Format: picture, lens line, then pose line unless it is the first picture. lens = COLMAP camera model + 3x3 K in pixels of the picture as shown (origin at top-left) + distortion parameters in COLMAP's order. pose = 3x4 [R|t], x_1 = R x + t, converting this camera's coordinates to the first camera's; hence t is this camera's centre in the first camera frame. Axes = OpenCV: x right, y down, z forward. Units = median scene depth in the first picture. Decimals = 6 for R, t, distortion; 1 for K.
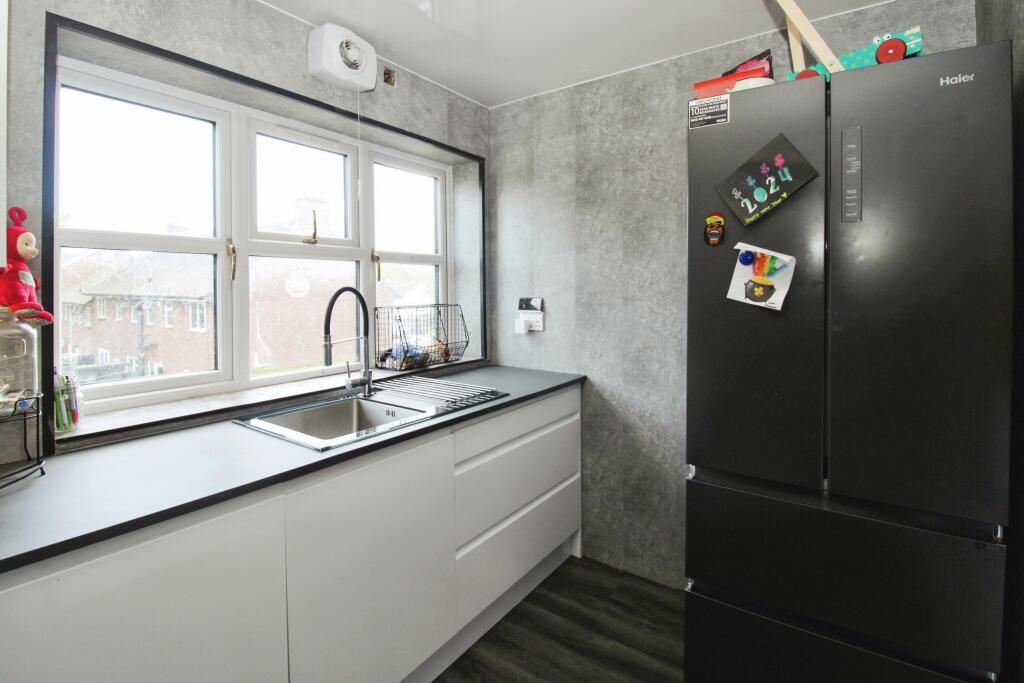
lens RADIAL K [[481.1, 0, 545.7], [0, 481.1, 297.0], [0, 0, 1]] dist [-0.014560, -0.007714]
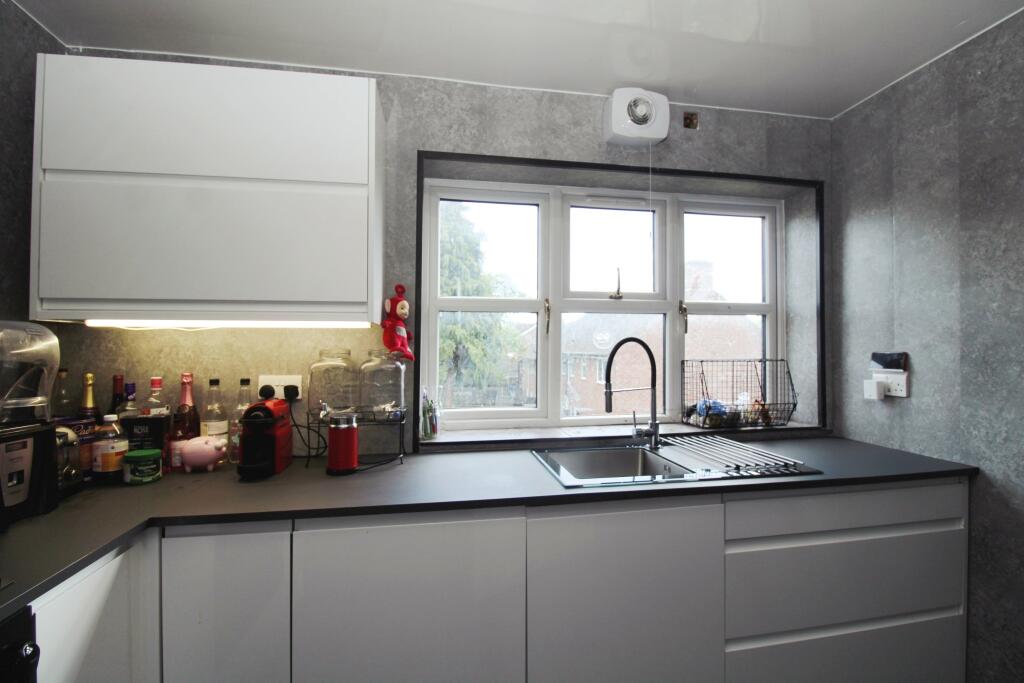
lens RADIAL K [[481.1, 0, 514.5], [0, 481.1, 345.6], [0, 0, 1]] dist [-0.014560, -0.007714]
pose [[0.696666, -0.005506, -0.717374, 0.109137], [-0.010904, 0.999774, -0.018263, 0.013241], [0.717312, 0.020546, 0.696449, 0.081737]]
